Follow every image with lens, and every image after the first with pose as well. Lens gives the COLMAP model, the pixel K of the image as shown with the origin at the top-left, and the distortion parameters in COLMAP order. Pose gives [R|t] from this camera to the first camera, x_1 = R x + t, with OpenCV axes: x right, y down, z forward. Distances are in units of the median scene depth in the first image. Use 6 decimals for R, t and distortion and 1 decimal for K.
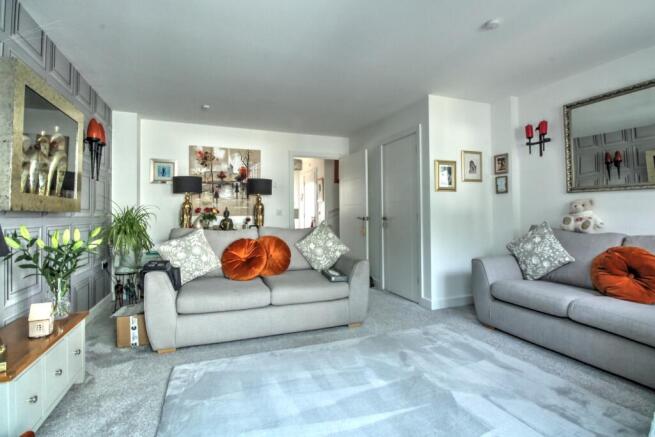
lens RADIAL K [[300.4, 0, 326.5], [0, 300.4, 205.6], [0, 0, 1]] dist [0.000698, -0.013033]
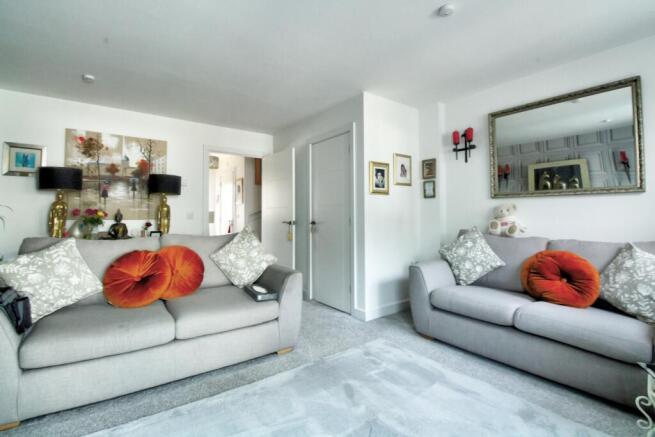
lens RADIAL K [[300.4, 0, 326.5], [0, 300.4, 205.6], [0, 0, 1]] dist [0.000698, -0.013033]
pose [[0.964161, 0.013062, 0.264996, -0.018673], [-0.009923, 0.999864, -0.013184, 0.002299], [-0.265132, 0.010082, 0.964159, 0.135297]]
